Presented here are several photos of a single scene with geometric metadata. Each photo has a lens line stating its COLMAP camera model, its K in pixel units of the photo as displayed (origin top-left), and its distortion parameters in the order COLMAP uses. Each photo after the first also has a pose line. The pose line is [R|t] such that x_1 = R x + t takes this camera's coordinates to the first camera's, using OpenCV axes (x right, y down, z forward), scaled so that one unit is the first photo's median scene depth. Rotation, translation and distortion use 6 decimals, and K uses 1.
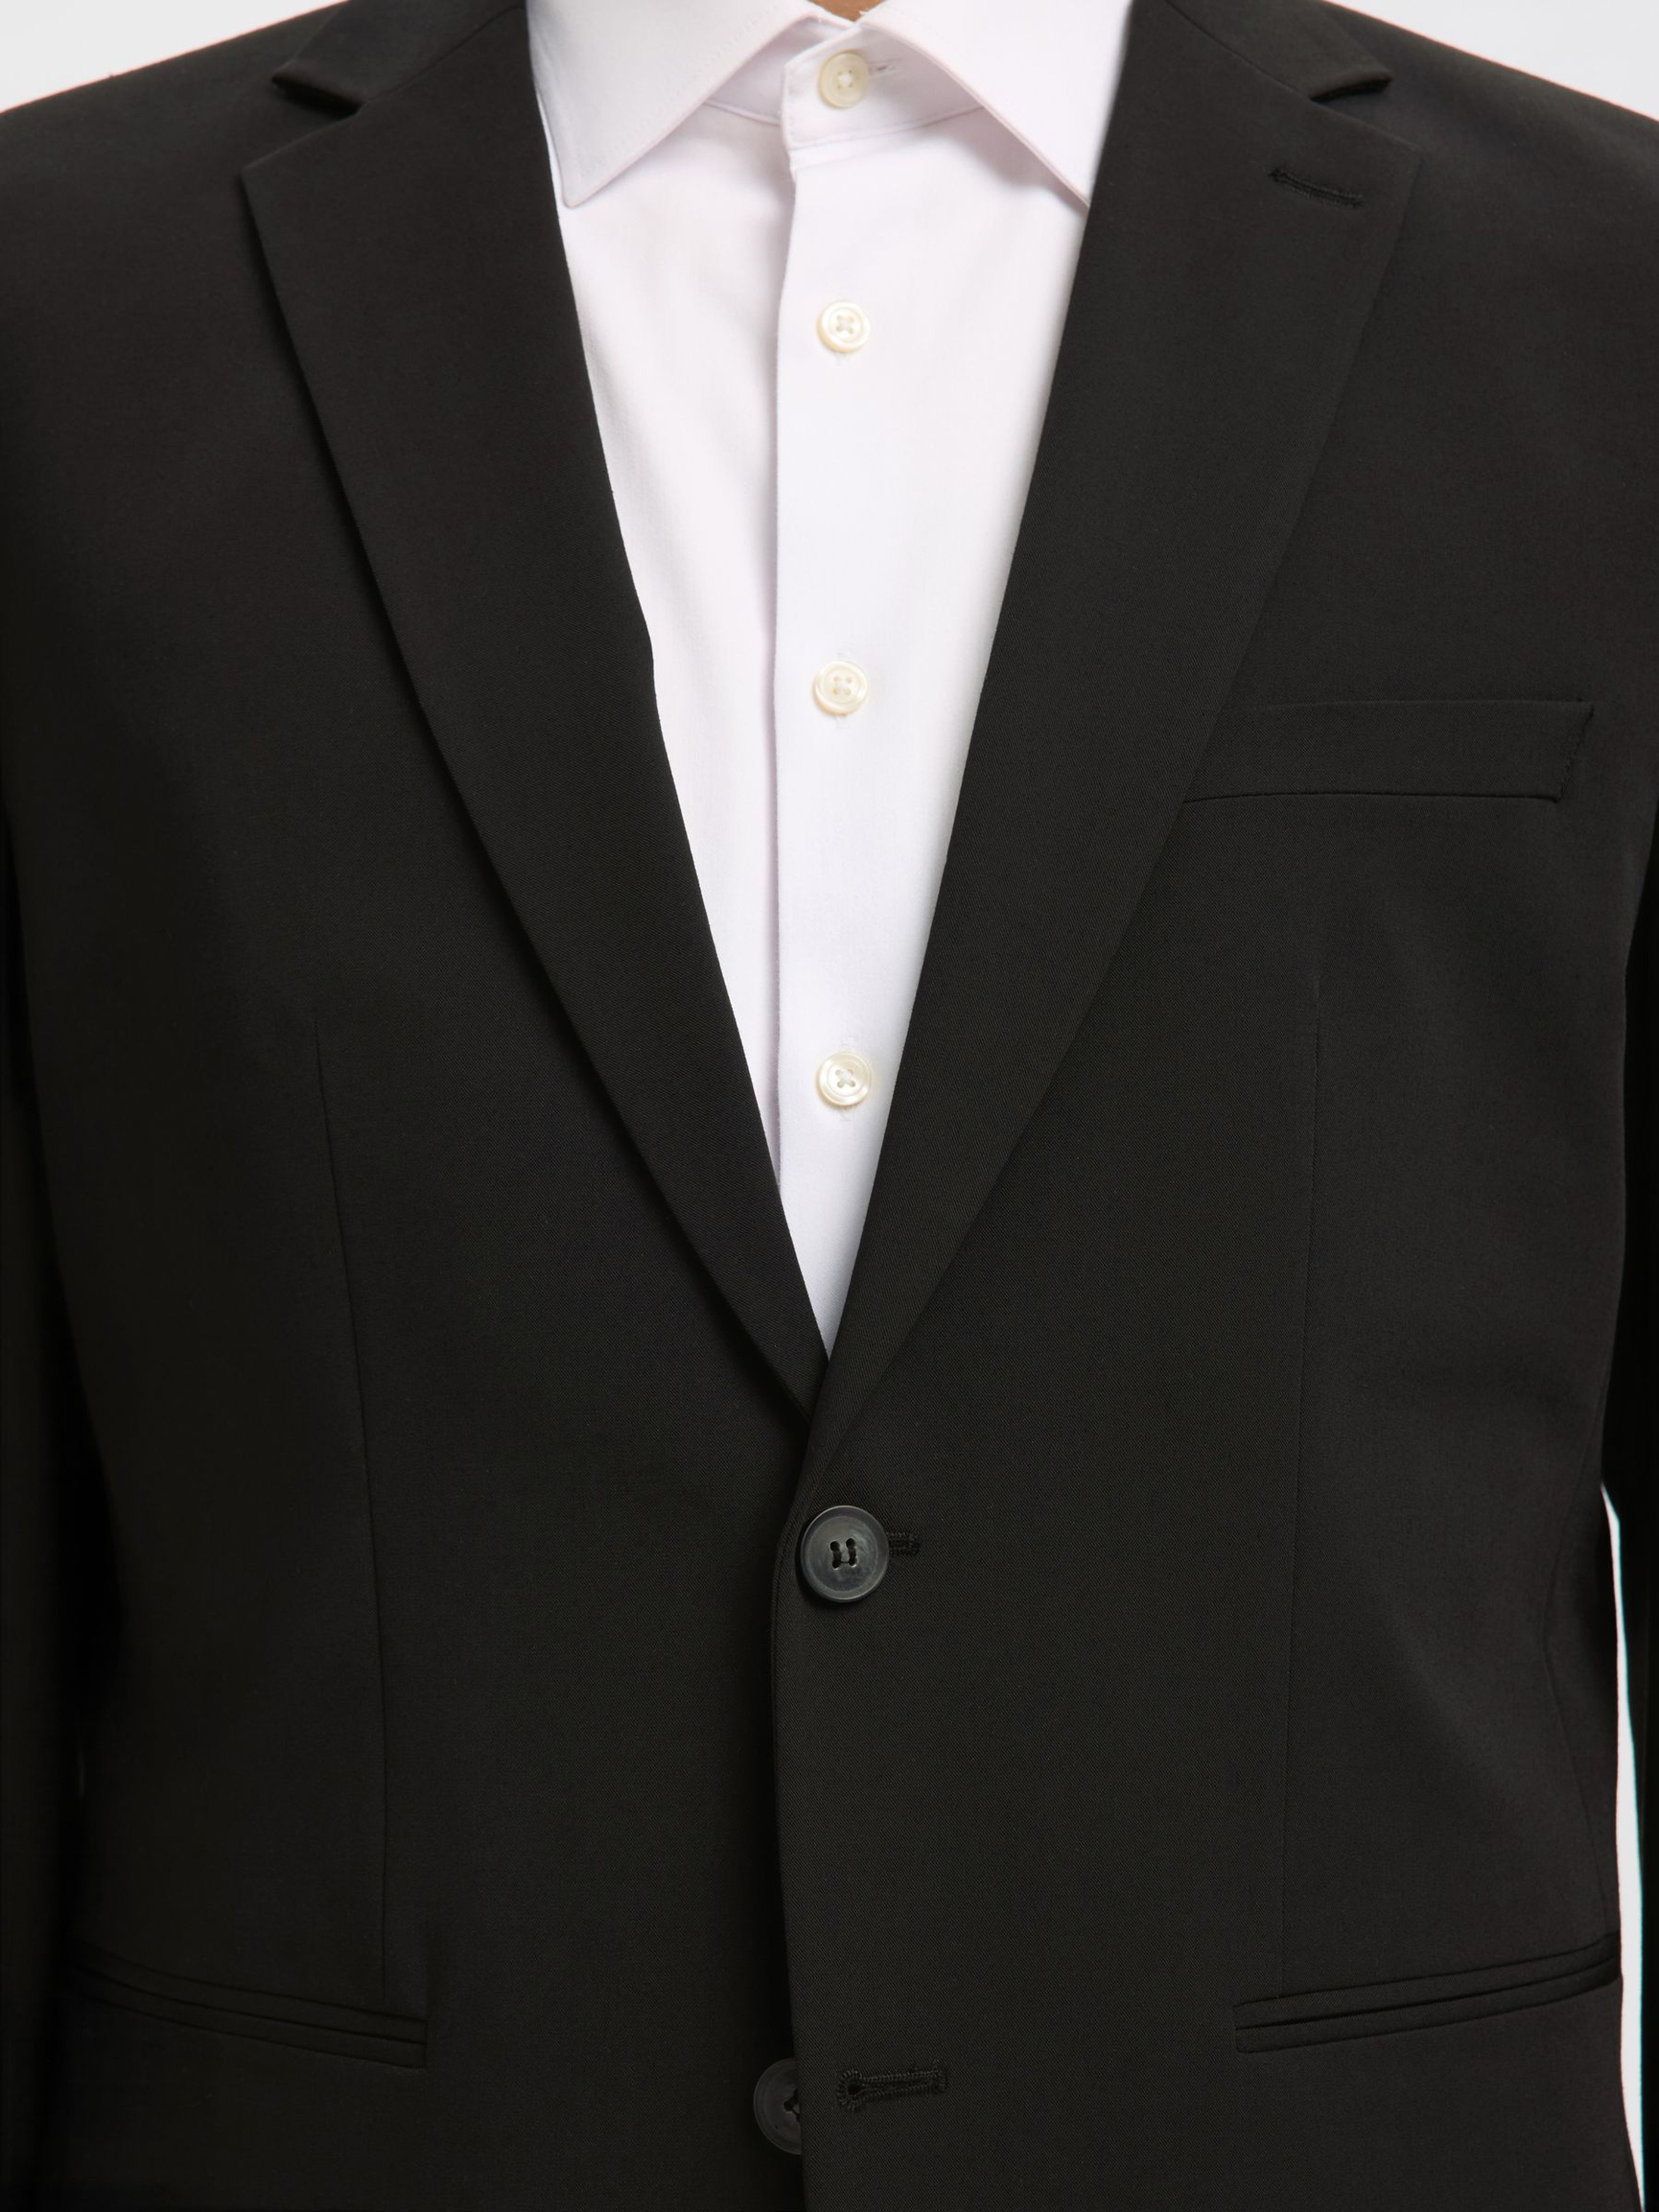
lens RADIAL K [[5053.6, 0, 827.6], [0, 5053.6, 1108.7], [0, 0, 1]] dist [0.078663, 0.000000]
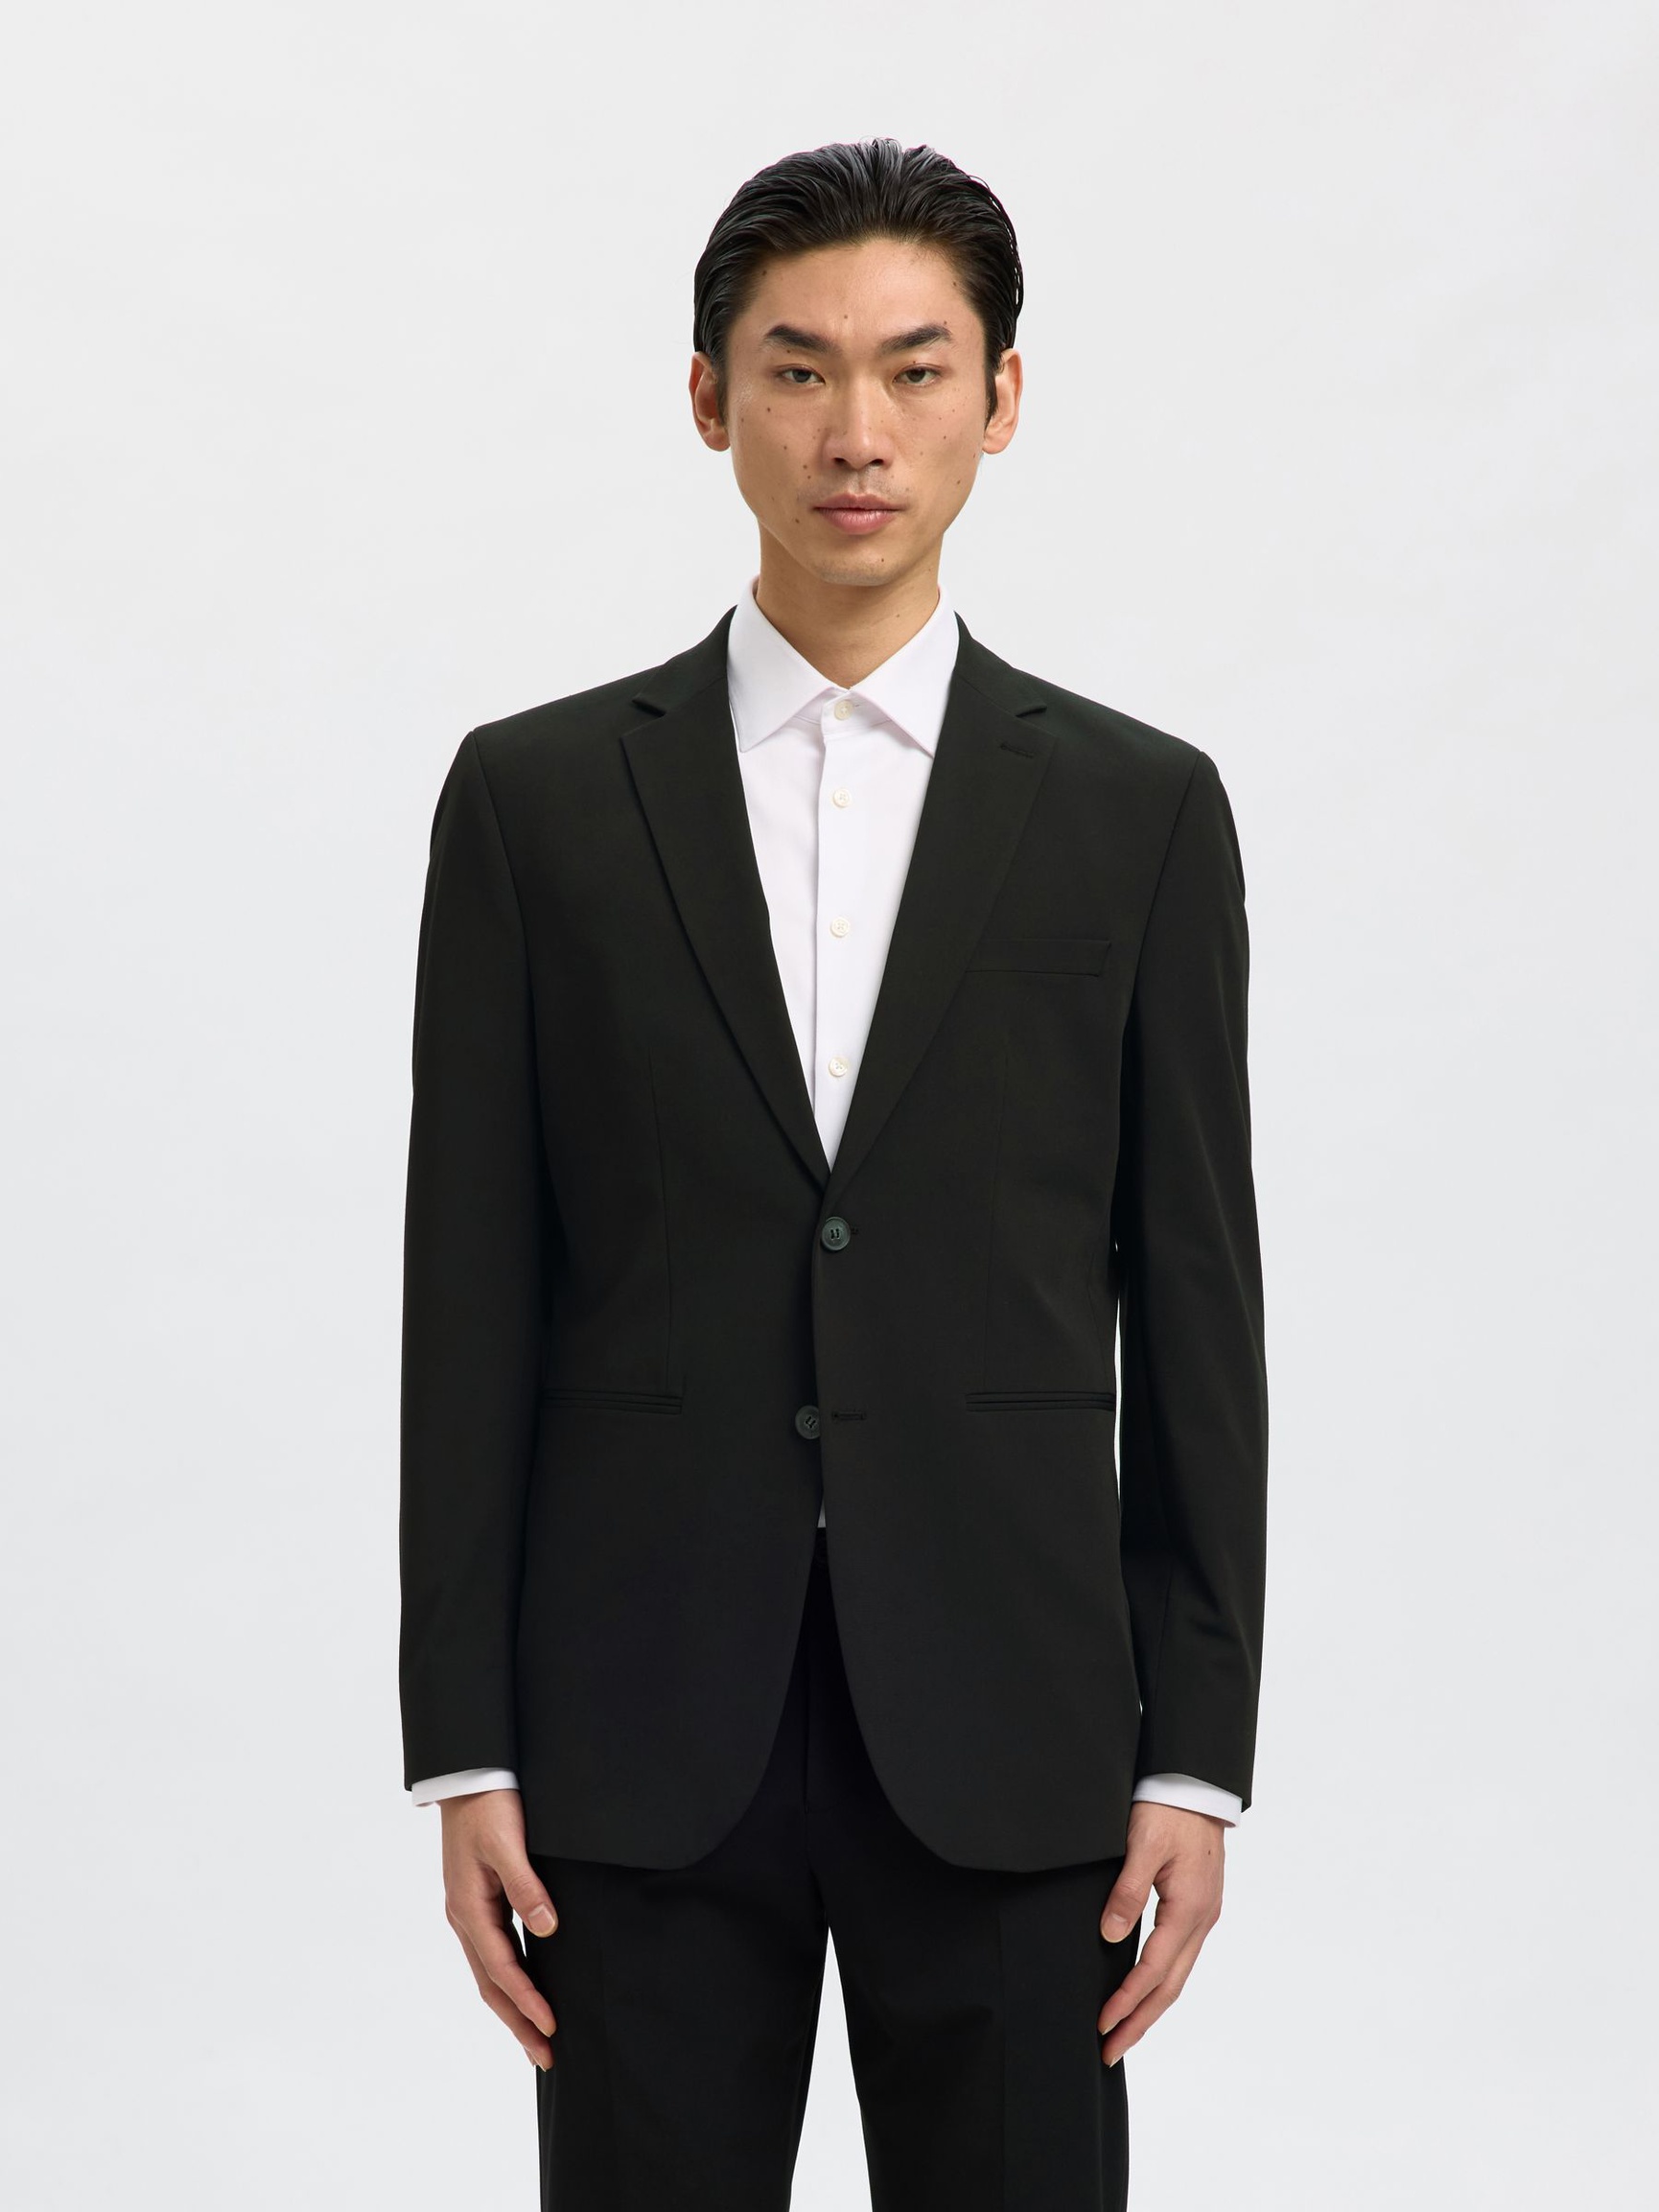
lens RADIAL K [[5053.6, 0, 835.3], [0, 5053.6, 1106.3], [0, 0, 1]] dist [0.078663, 0.000000]
pose [[0.999890, 0.014828, 0.000261, 0.000853], [-0.014830, 0.999507, 0.027656, -0.063986], [0.000149, -0.027657, 0.999617, -1.728195]]
